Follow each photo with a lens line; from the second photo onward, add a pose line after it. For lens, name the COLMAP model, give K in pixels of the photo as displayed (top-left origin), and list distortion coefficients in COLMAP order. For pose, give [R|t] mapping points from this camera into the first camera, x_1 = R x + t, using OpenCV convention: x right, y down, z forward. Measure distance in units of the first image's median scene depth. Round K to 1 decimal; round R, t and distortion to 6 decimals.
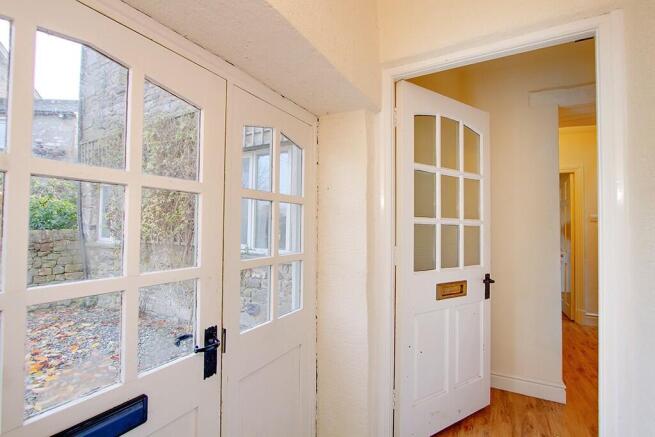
lens RADIAL K [[300.8, 0, 326.0], [0, 300.8, 219.0], [0, 0, 1]] dist [-0.001070, -0.000081]
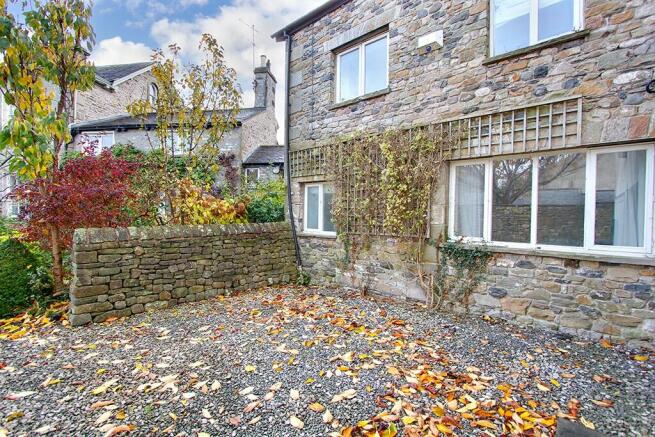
lens RADIAL K [[300.8, 0, 328.6], [0, 300.8, 217.8], [0, 0, 1]] dist [-0.001070, -0.000081]
pose [[0.981356, 0.006736, -0.192083, -0.585433], [-0.000906, 0.999537, 0.030421, -0.026851], [0.192199, -0.029679, 0.980907, -0.248038]]
